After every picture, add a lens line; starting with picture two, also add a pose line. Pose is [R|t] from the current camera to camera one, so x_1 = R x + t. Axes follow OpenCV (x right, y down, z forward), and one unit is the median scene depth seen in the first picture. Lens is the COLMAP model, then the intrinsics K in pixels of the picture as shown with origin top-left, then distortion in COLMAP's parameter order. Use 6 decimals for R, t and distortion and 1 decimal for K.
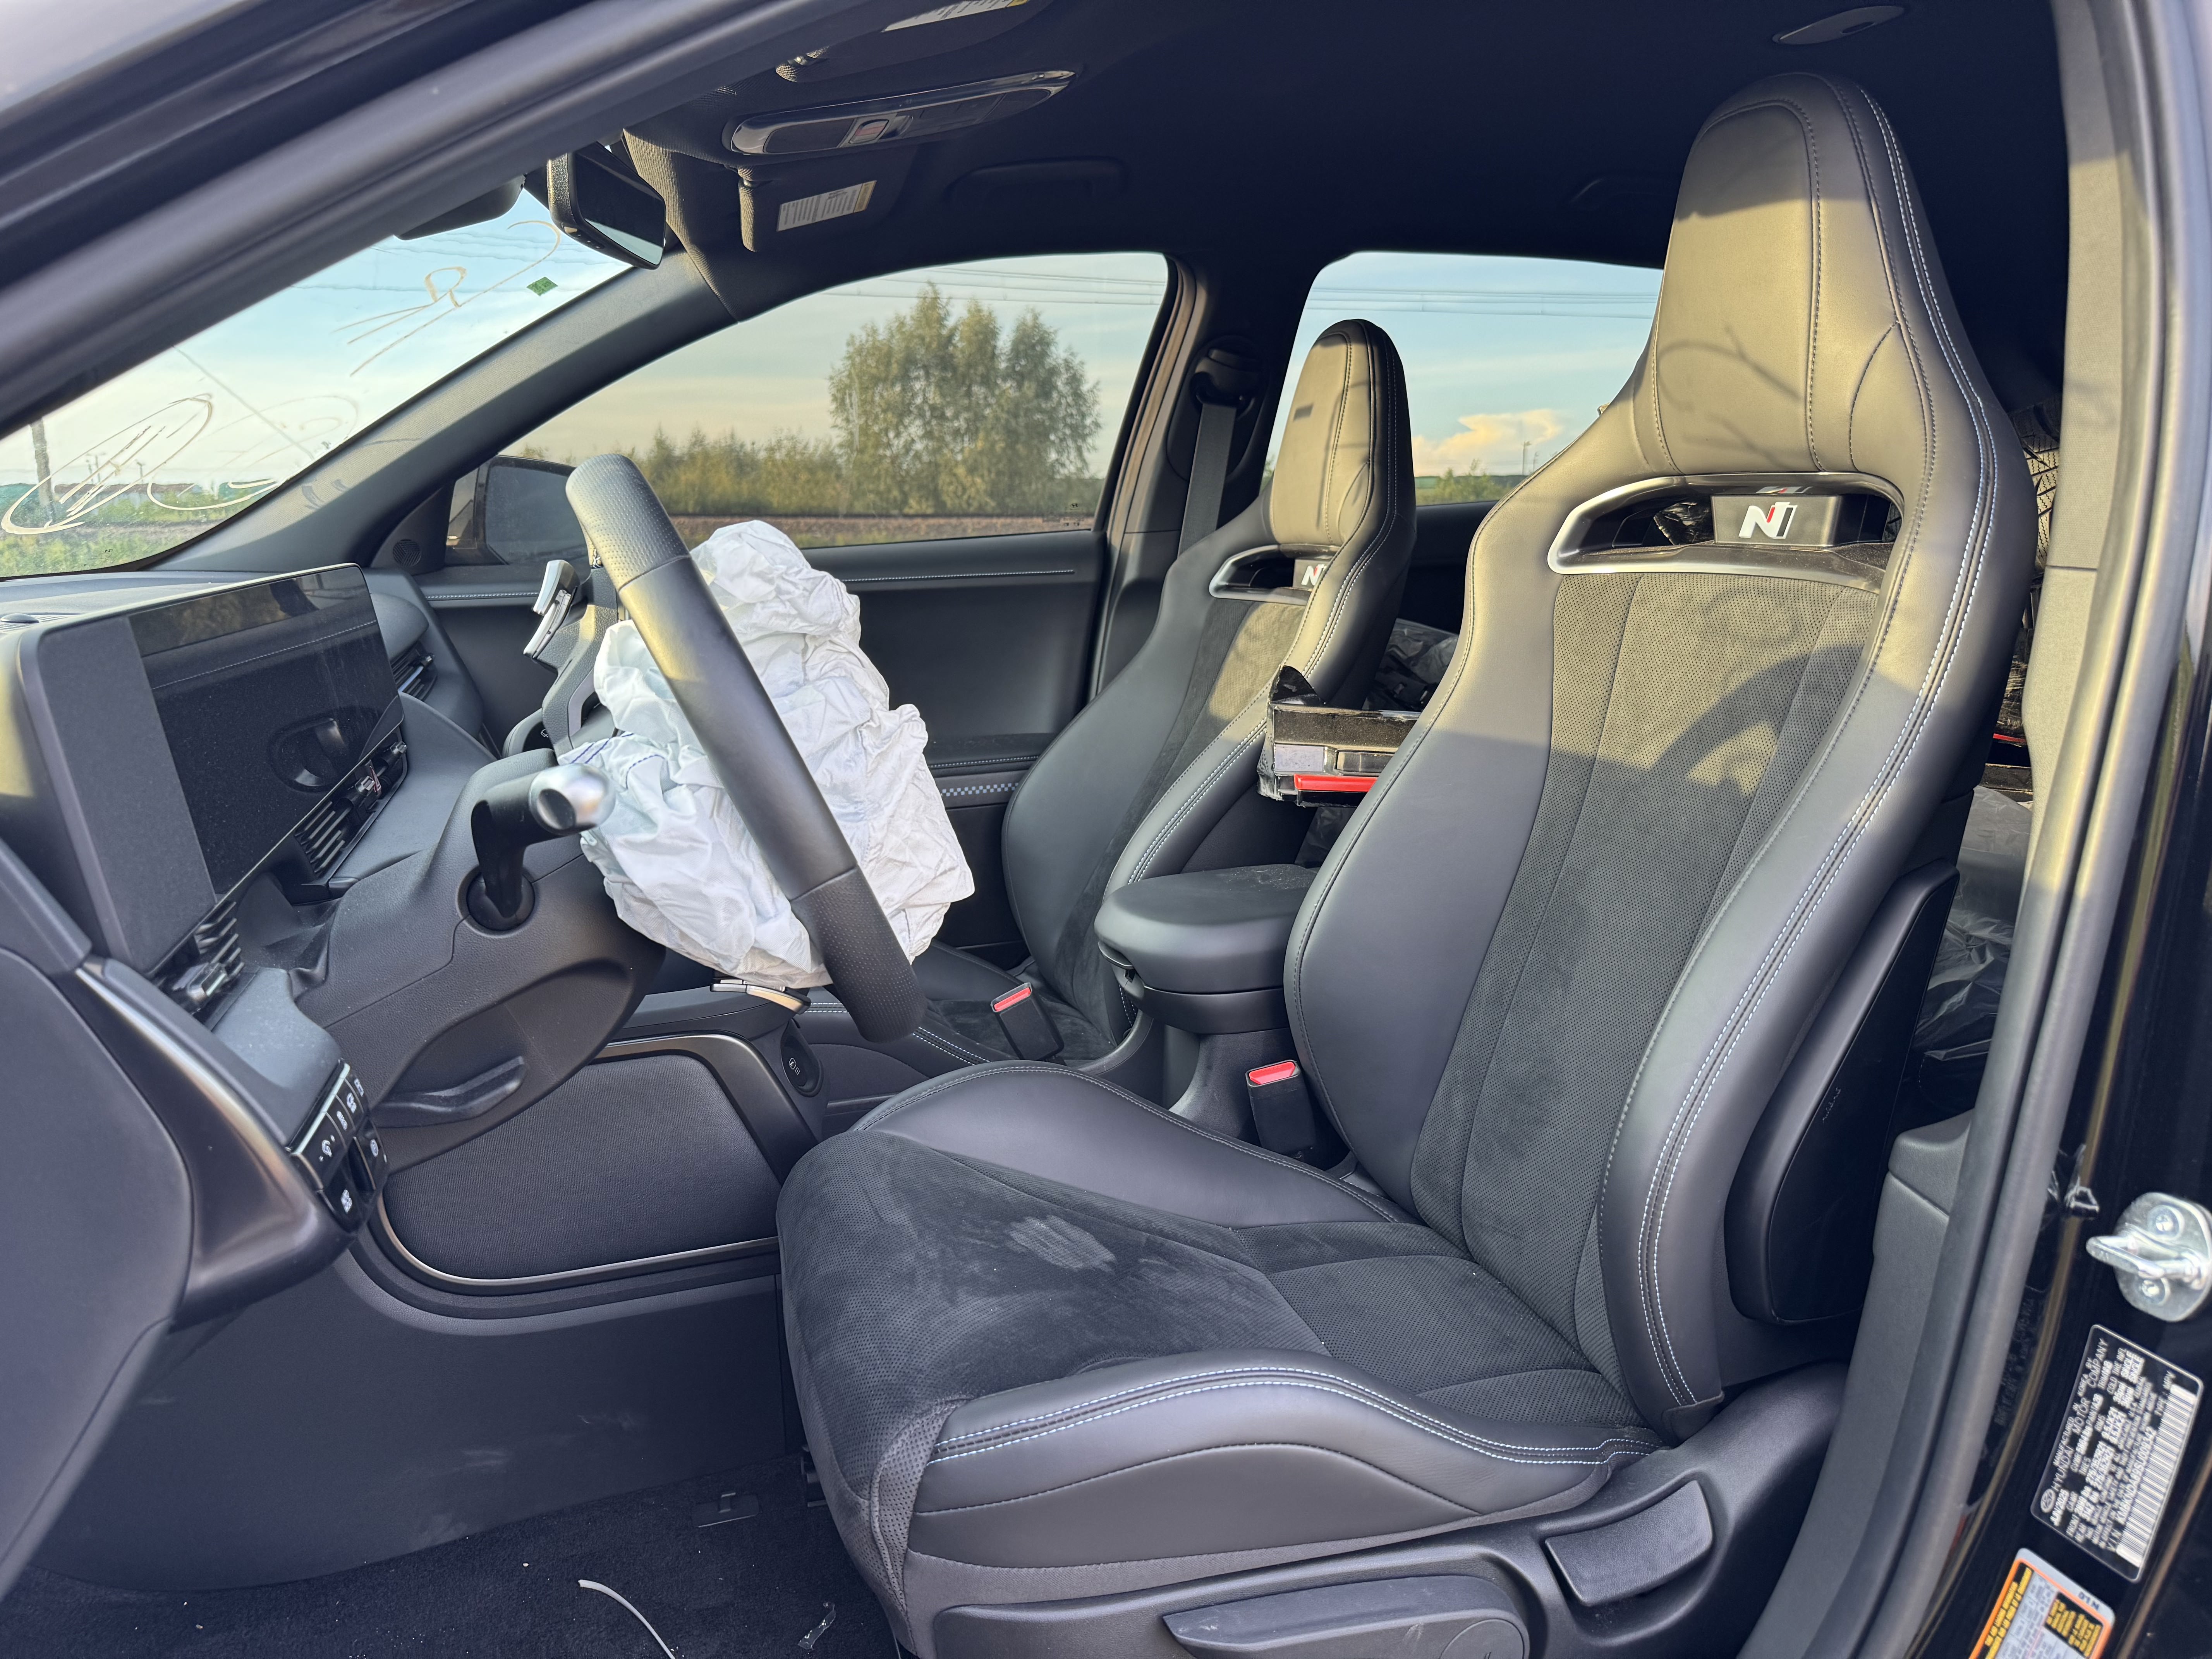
lens RADIAL K [[1532.2, 0, 1102.4], [0, 1532.2, 880.2], [0, 0, 1]] dist [0.062620, -0.091612]
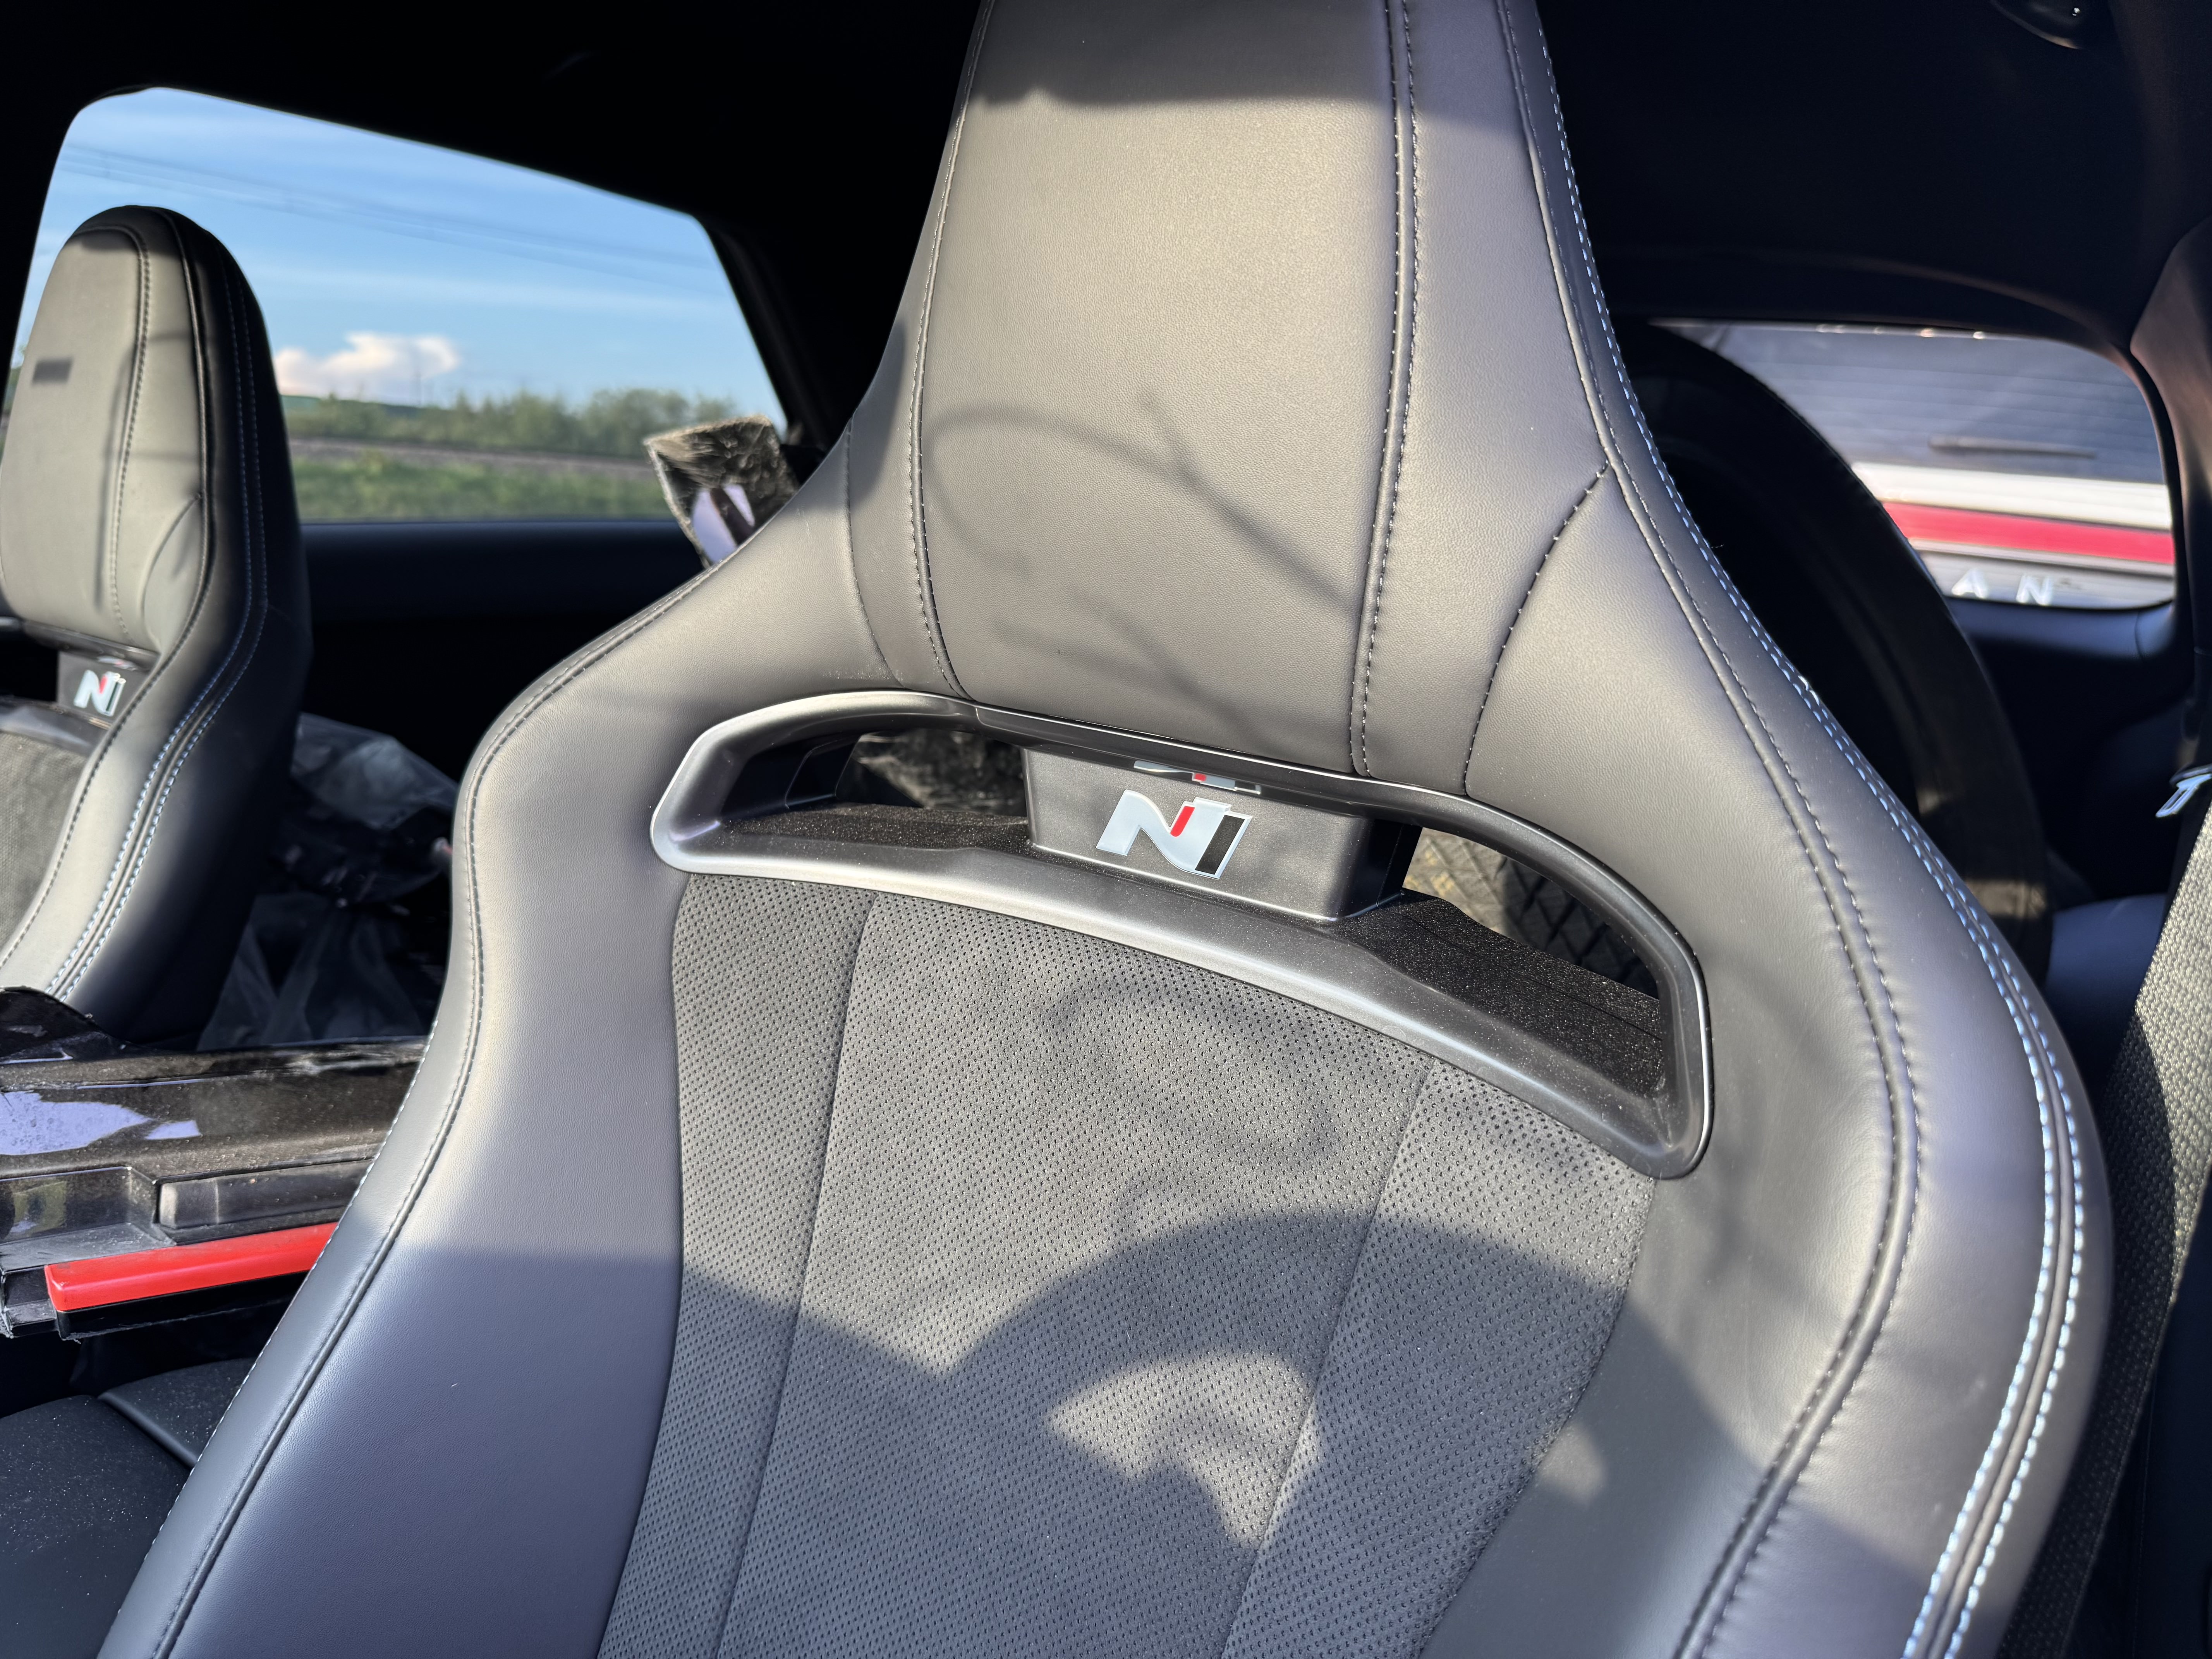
lens RADIAL K [[1598.6, 0, 1102.1], [0, 1598.6, 884.9], [0, 0, 1]] dist [-0.030874, 0.000309]
pose [[0.790247, -0.062201, 0.609623, 0.116089], [0.048576, 0.998063, 0.038864, -0.208758], [-0.610860, -0.001099, 0.791738, 0.573079]]
